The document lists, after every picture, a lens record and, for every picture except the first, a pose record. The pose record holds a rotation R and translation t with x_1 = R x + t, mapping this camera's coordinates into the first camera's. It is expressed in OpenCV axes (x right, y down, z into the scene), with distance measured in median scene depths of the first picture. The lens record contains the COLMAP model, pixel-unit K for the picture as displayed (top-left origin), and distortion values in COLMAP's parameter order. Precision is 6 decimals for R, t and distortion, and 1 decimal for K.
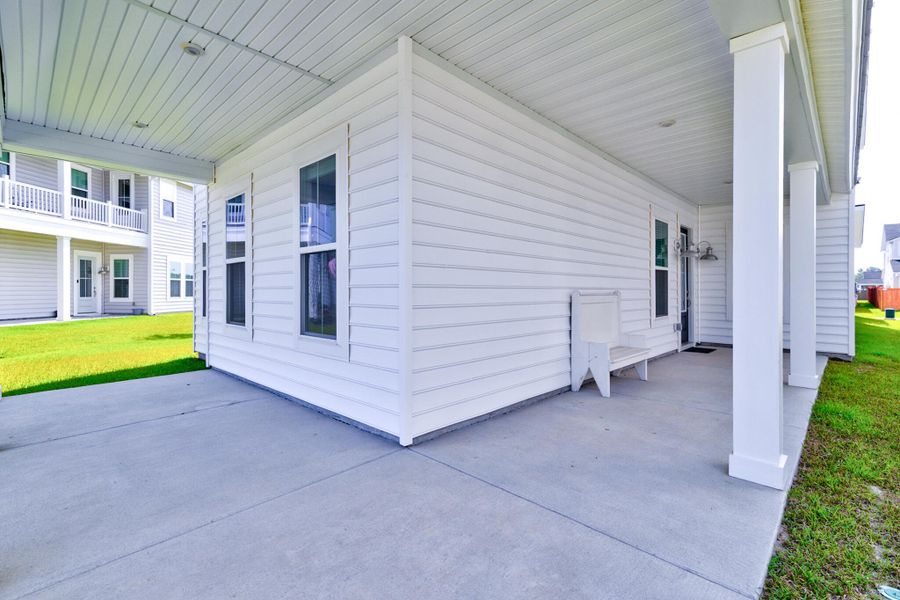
lens RADIAL K [[409.2, 0, 449.1], [0, 409.2, 290.1], [0, 0, 1]] dist [0.016316, 0.000001]
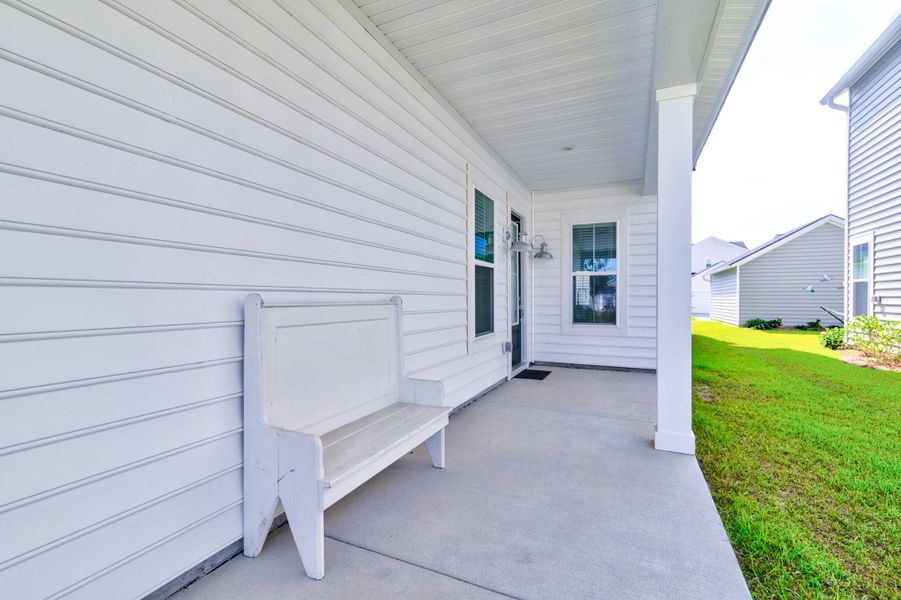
lens RADIAL K [[403.3, 0, 452.4], [0, 403.3, 301.3], [0, 0, 1]] dist [0.014220, -0.000123]
pose [[0.940654, -0.003391, 0.339349, 0.223990], [0.000568, 0.999964, 0.008417, 0.002978], [-0.339365, -0.007725, 0.940623, 0.364001]]
